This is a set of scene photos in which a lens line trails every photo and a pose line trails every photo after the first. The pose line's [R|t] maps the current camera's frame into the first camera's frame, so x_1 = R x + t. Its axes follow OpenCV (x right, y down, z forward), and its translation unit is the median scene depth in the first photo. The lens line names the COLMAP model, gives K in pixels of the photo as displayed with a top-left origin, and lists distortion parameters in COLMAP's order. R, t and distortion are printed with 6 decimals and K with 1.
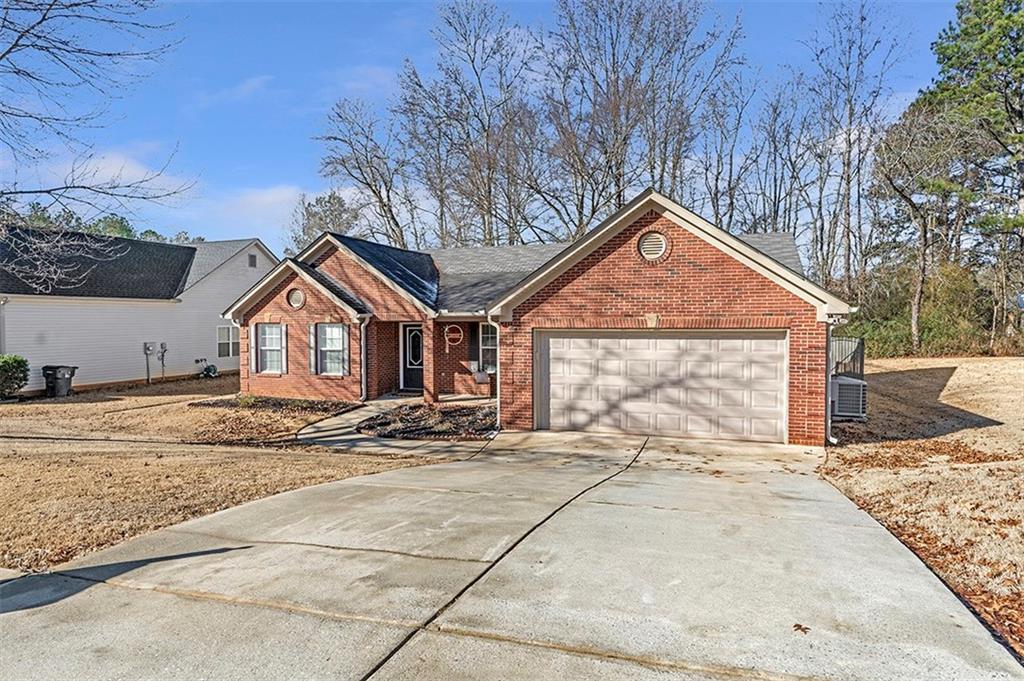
lens RADIAL K [[581.3, 0, 515.4], [0, 581.3, 337.3], [0, 0, 1]] dist [0.001891, 0.000959]
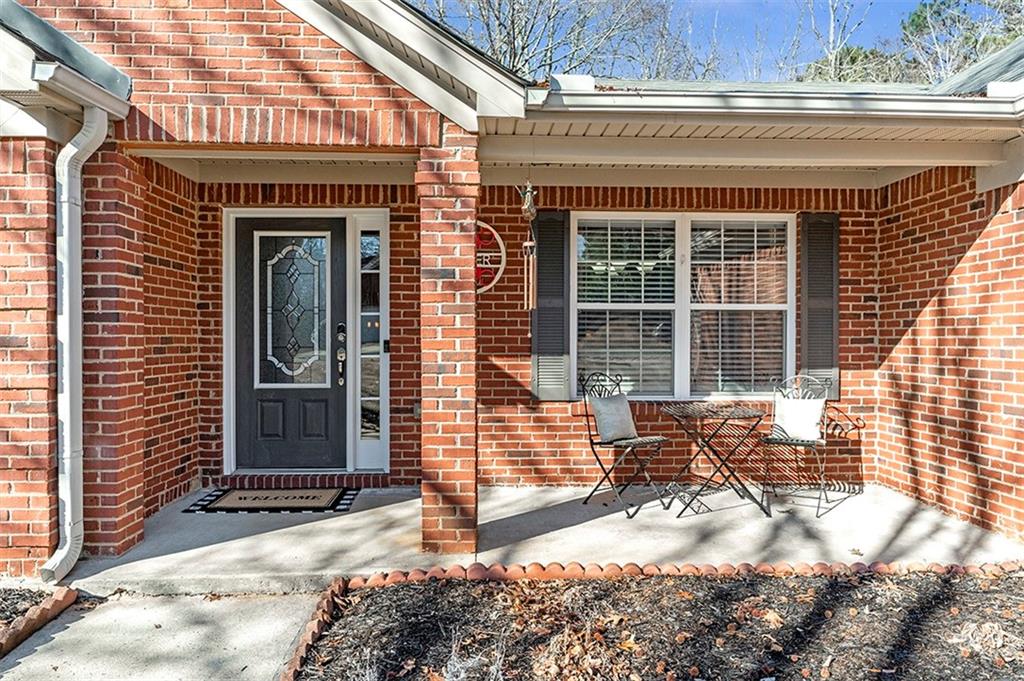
lens RADIAL K [[700.9, 0, 507.3], [0, 700.9, 346.5], [0, 0, 1]] dist [0.010372, 0.000773]
pose [[0.935954, 0.001105, 0.352120, -0.293129], [0.006699, 0.999758, -0.020944, 0.062895], [-0.352058, 0.021961, 0.935720, 1.036670]]
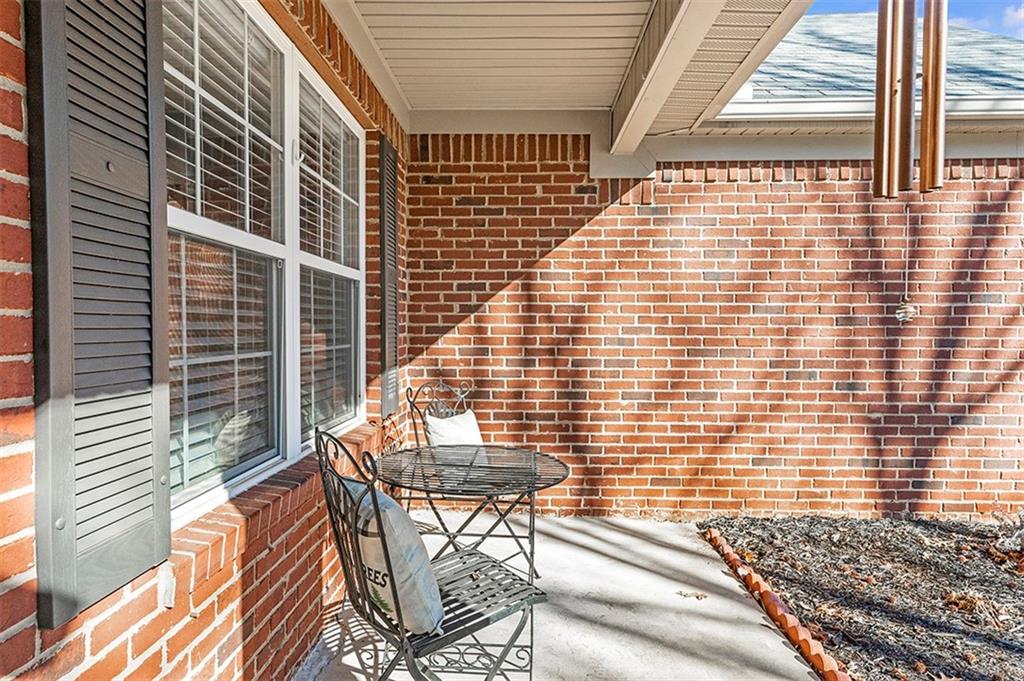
lens RADIAL K [[581.3, 0, 513.3], [0, 581.3, 346.3], [0, 0, 1]] dist [0.001891, 0.000959]
pose [[-0.303828, -0.023153, 0.952445, -0.202847], [0.028553, 0.999034, 0.033394, 0.051149], [-0.952299, 0.037341, -0.302874, 1.435841]]
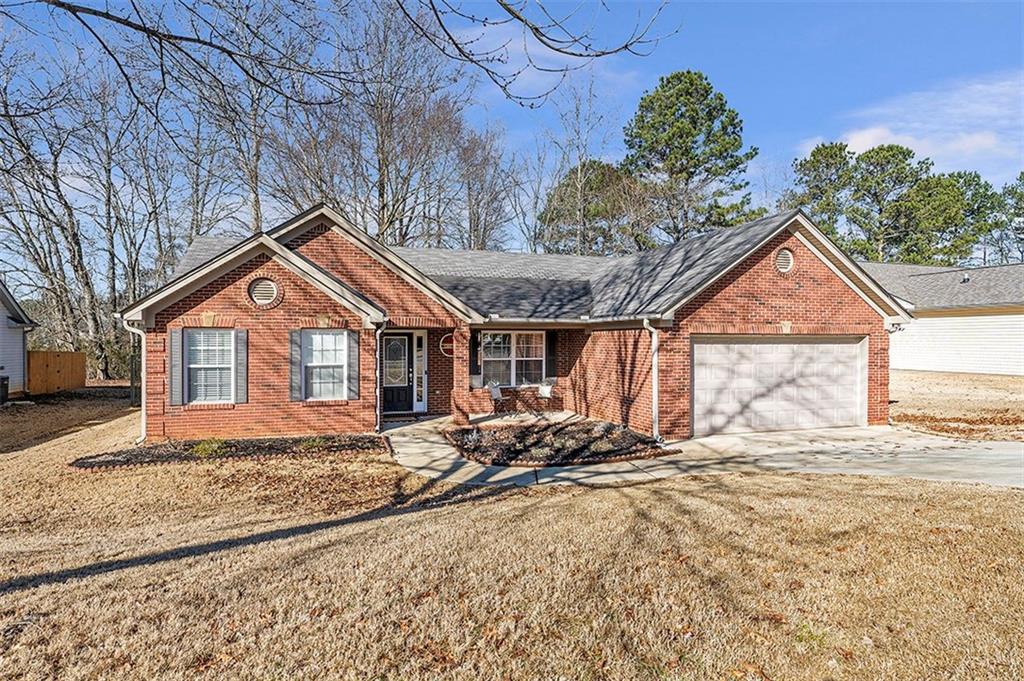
lens RADIAL K [[581.5, 0, 512.0], [0, 581.5, 337.4], [0, 0, 1]] dist [0.022000, 0.000420]
pose [[0.794270, 0.005243, 0.607543, -0.815227], [0.013809, 0.999549, -0.026679, 0.013225], [-0.607408, 0.029580, 0.793839, 0.397430]]
